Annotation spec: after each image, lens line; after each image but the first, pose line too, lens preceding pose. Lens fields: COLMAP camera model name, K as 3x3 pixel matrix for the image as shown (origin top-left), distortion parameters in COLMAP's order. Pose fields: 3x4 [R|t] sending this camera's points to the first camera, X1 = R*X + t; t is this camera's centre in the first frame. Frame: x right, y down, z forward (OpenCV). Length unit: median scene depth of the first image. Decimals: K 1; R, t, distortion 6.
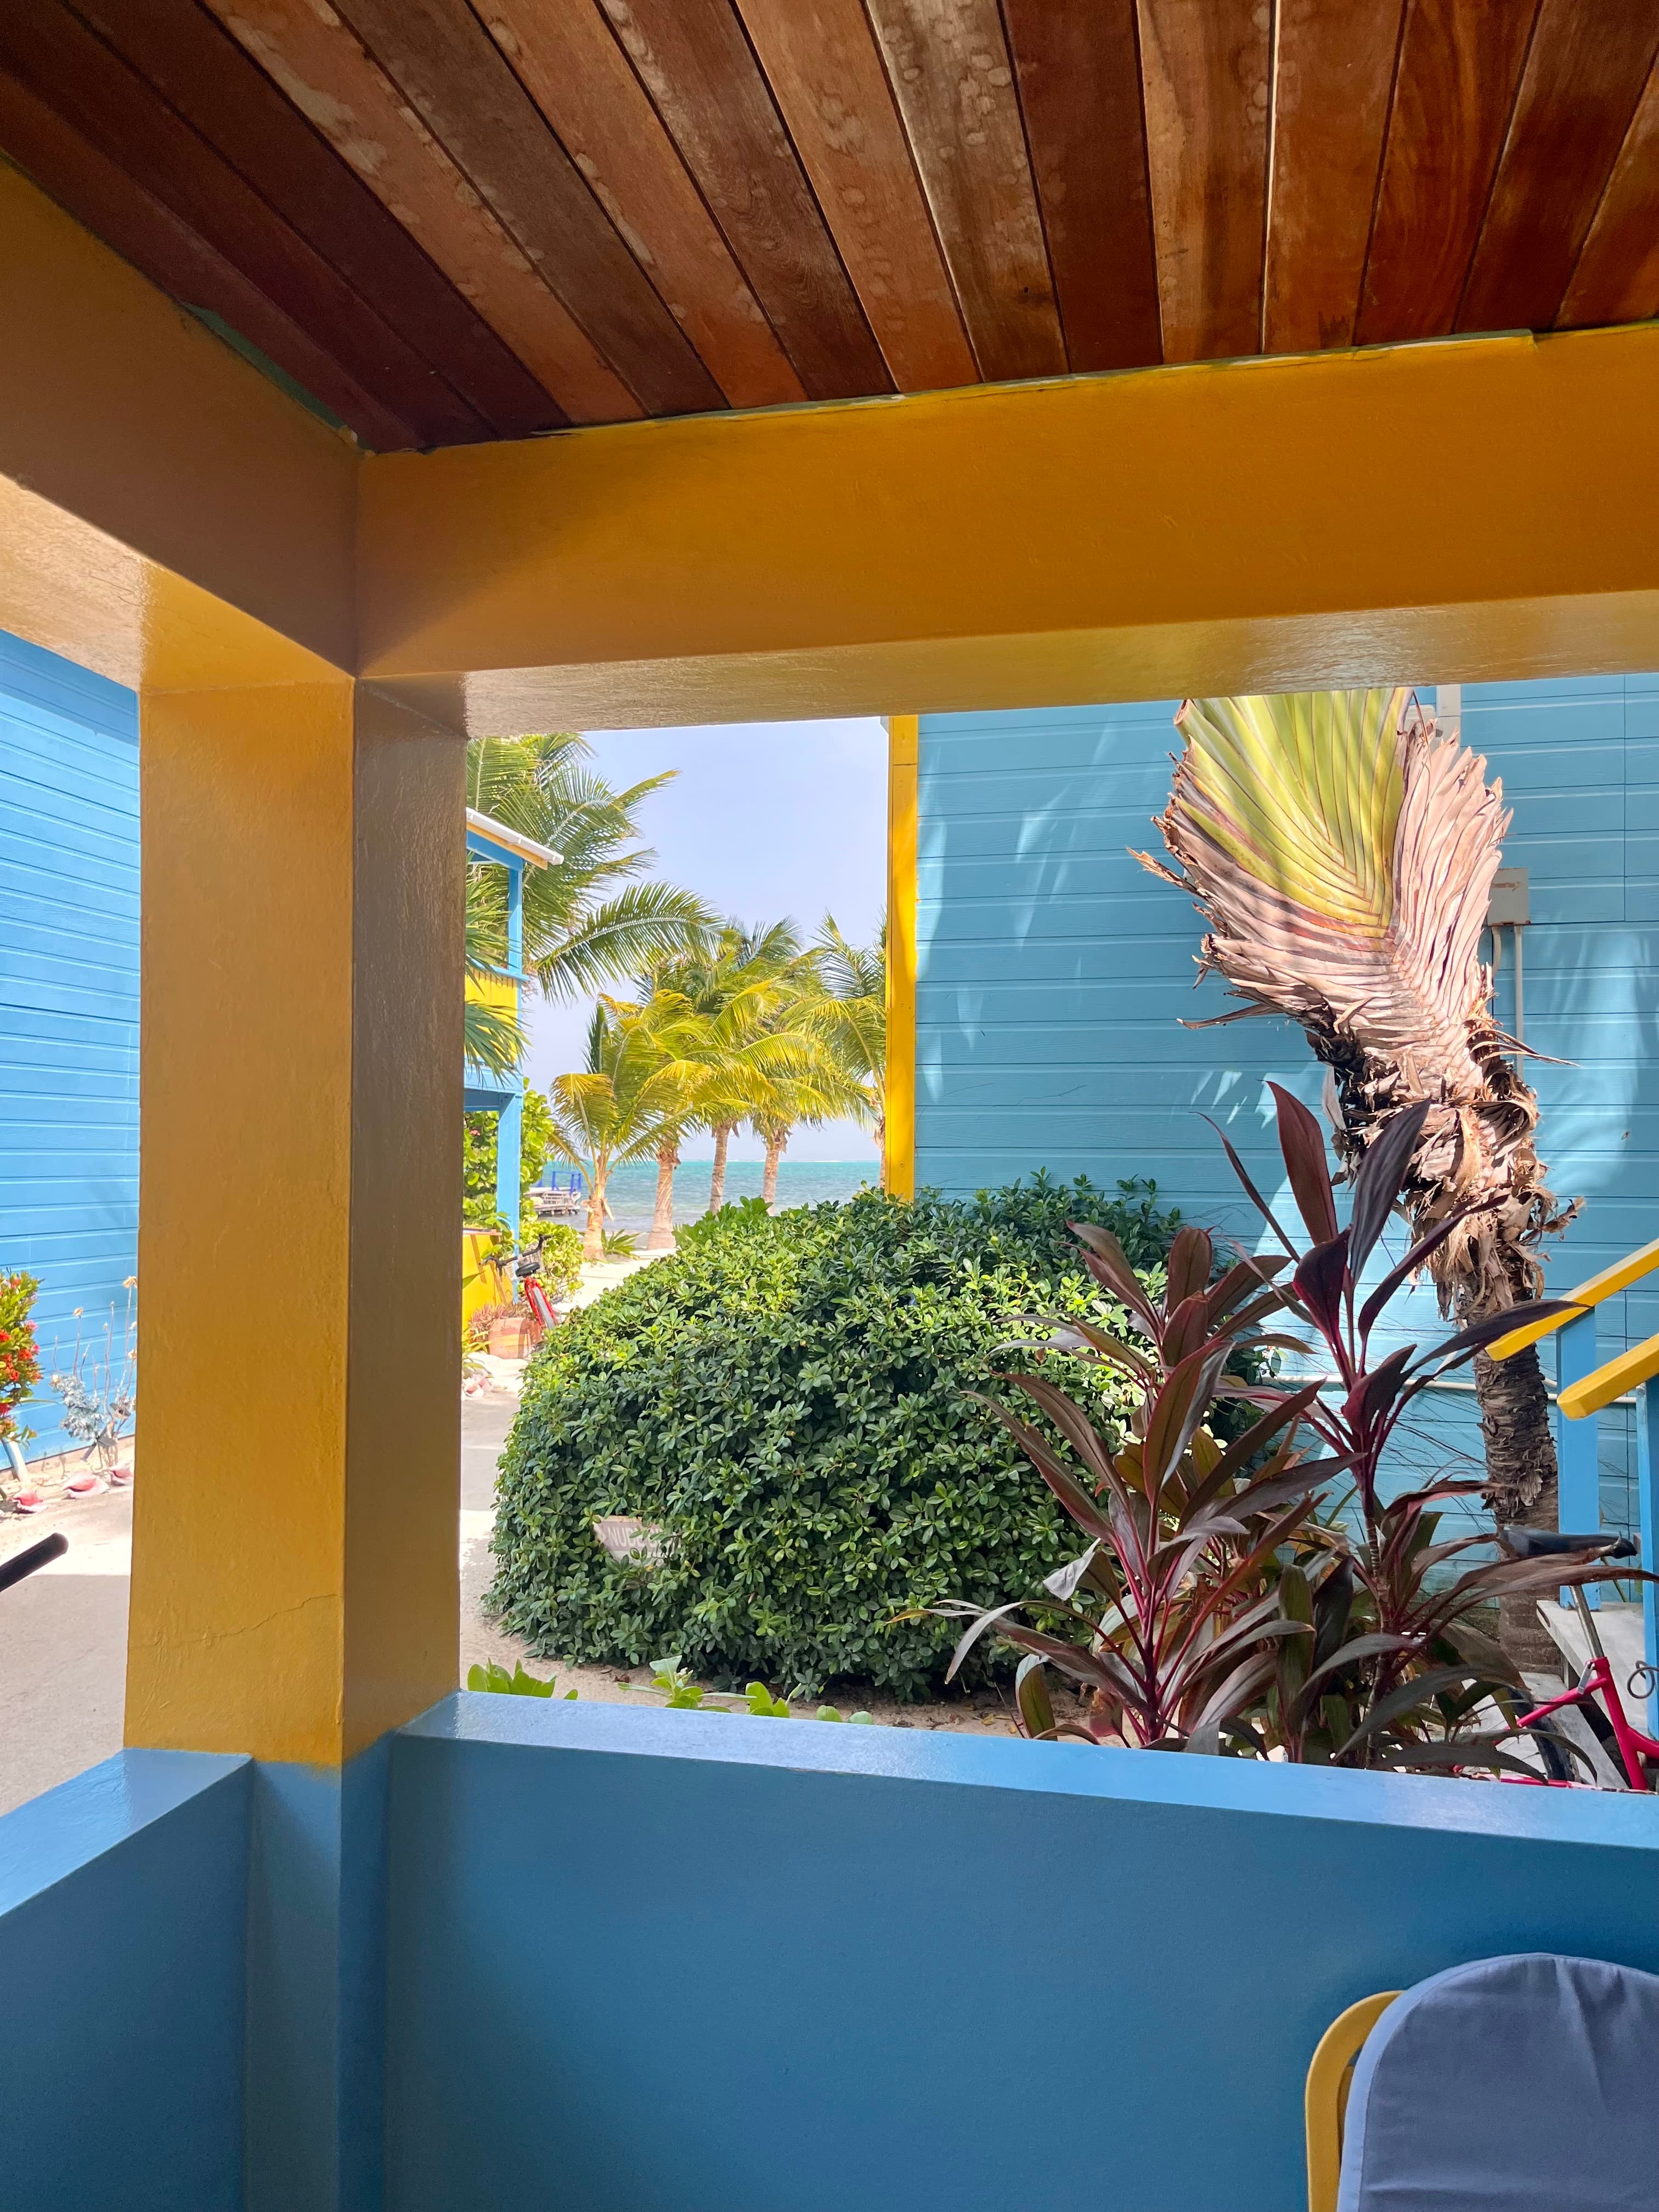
lens RADIAL K [[1676.2, 0, 833.2], [0, 1676.2, 1103.8], [0, 0, 1]] dist [0.004143, -0.009364]
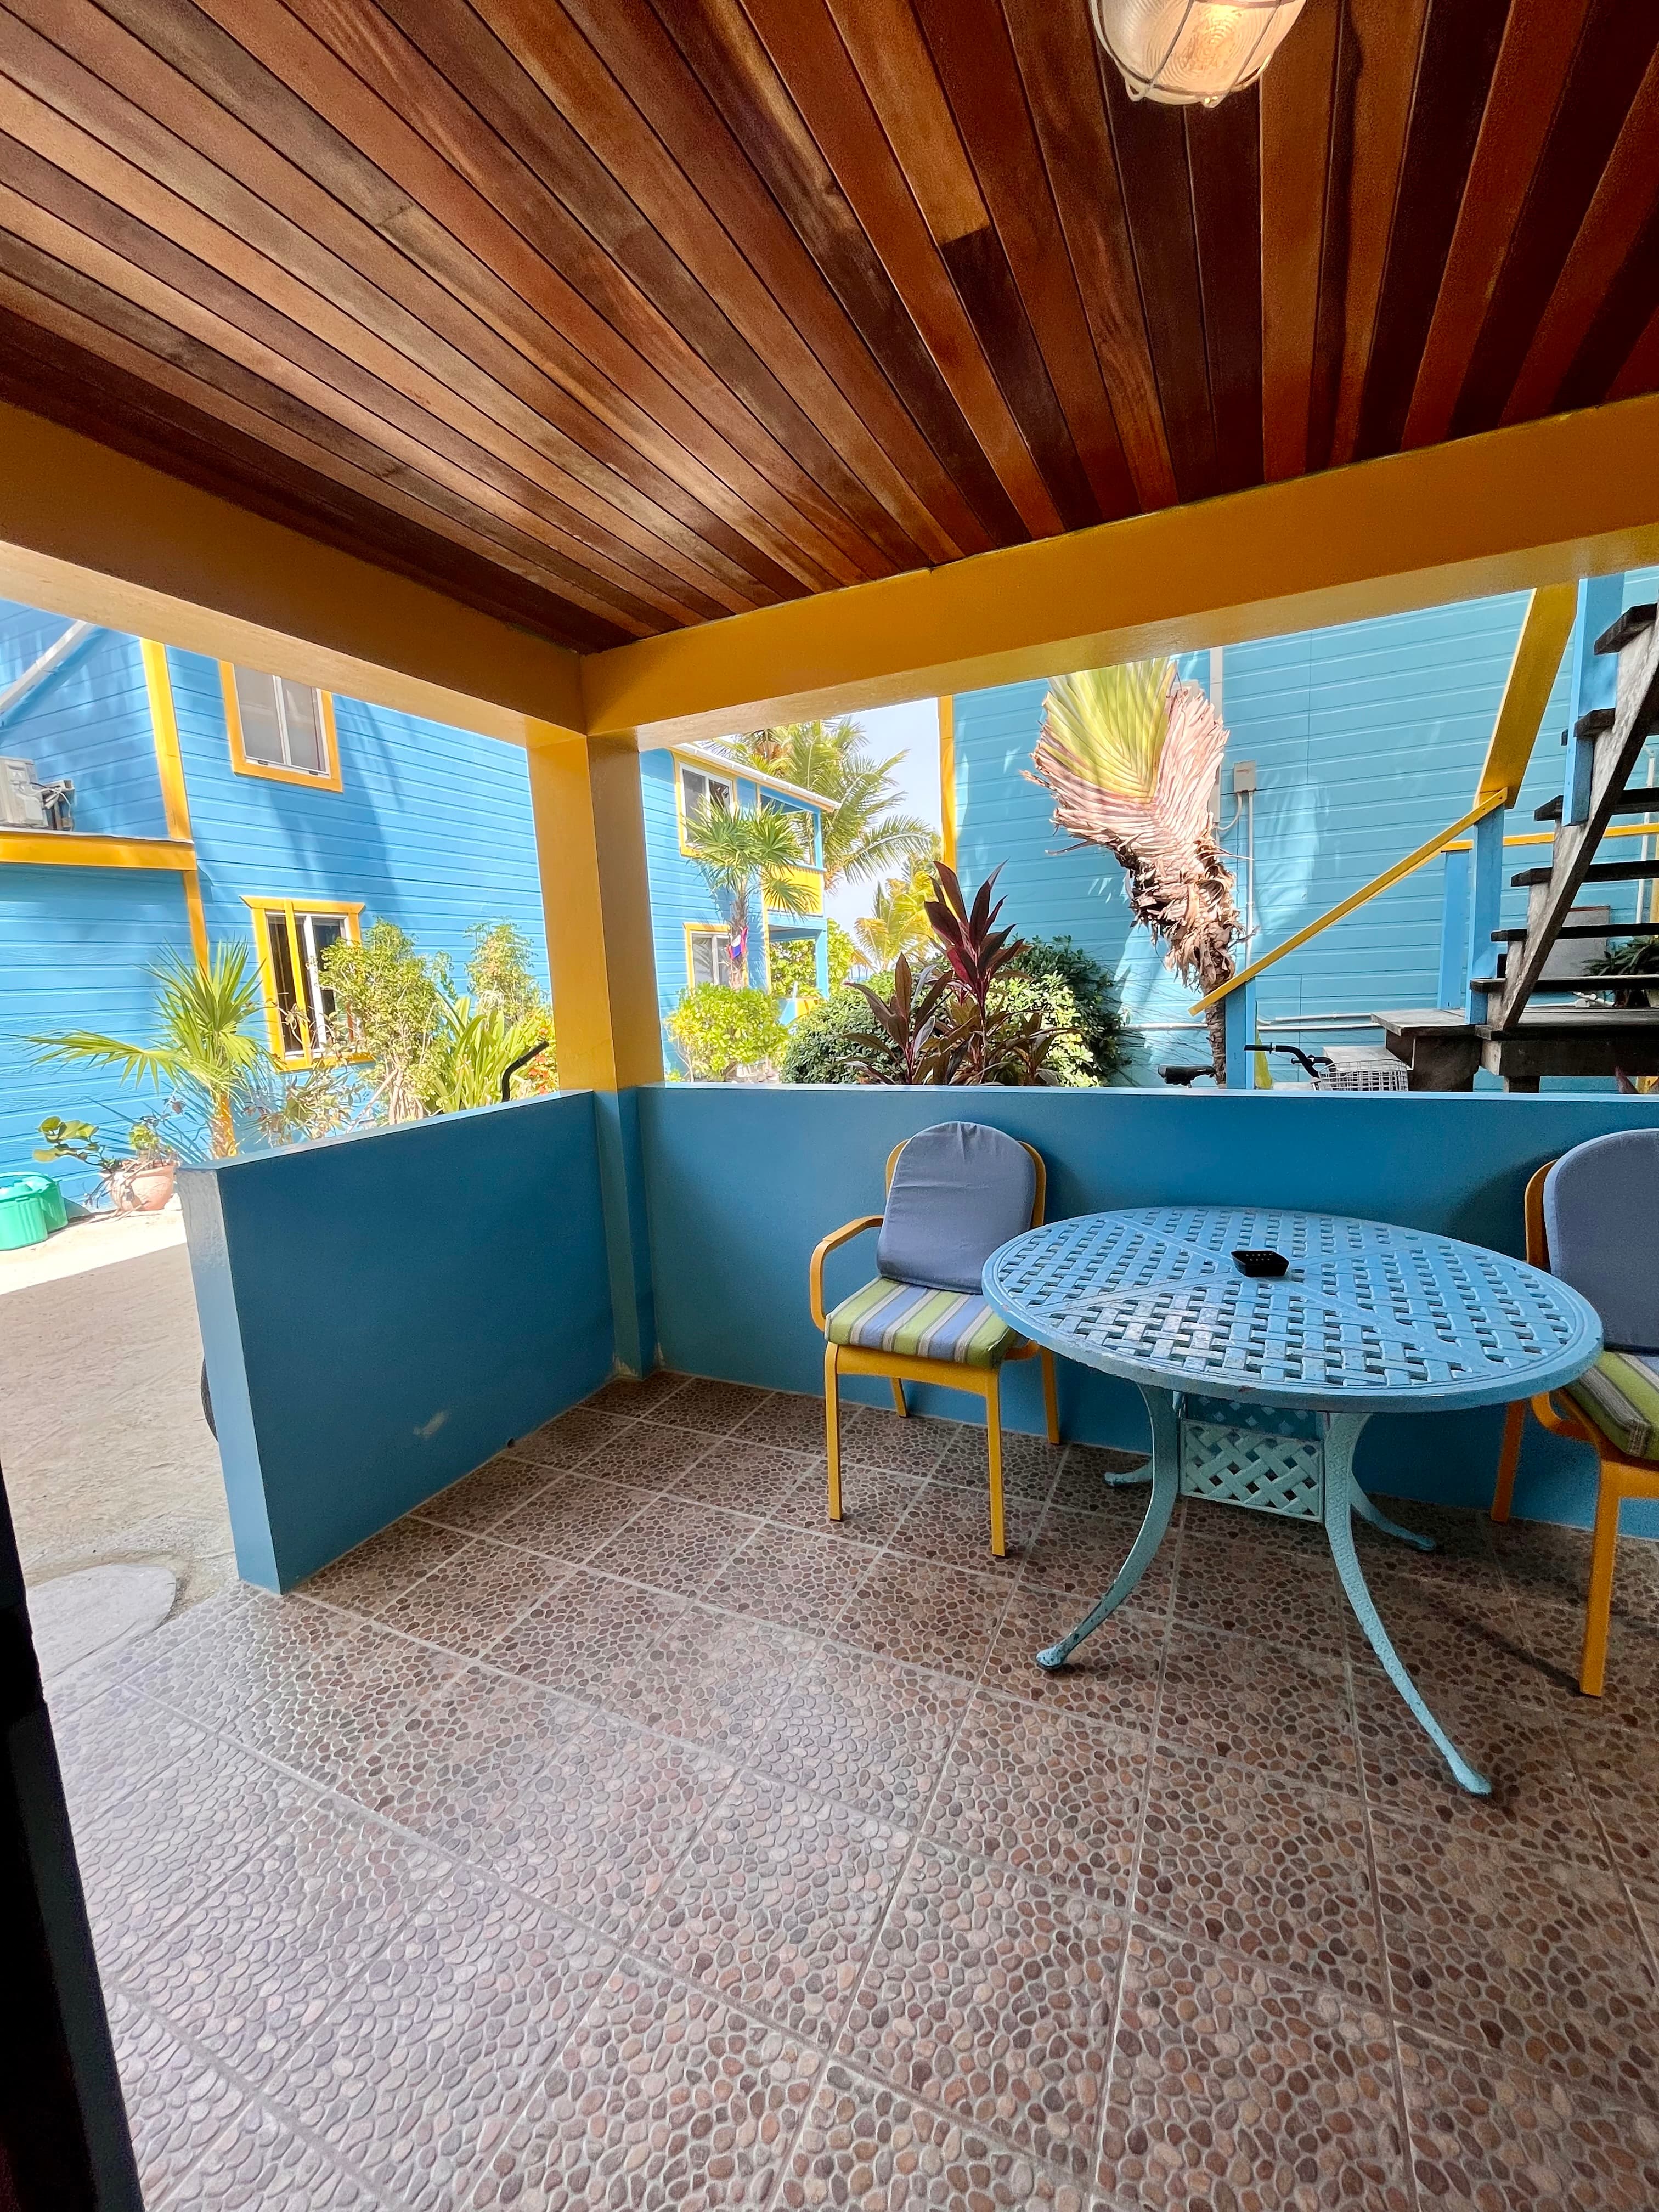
lens RADIAL K [[895.7, 0, 831.2], [0, 895.7, 1105.8], [0, 0, 1]] dist [0.000579, 0.000040]
pose [[0.975217, -0.016942, -0.220599, 0.182702], [0.056555, 0.983028, 0.174520, 0.054050], [0.213899, -0.182671, 0.959624, -0.215526]]
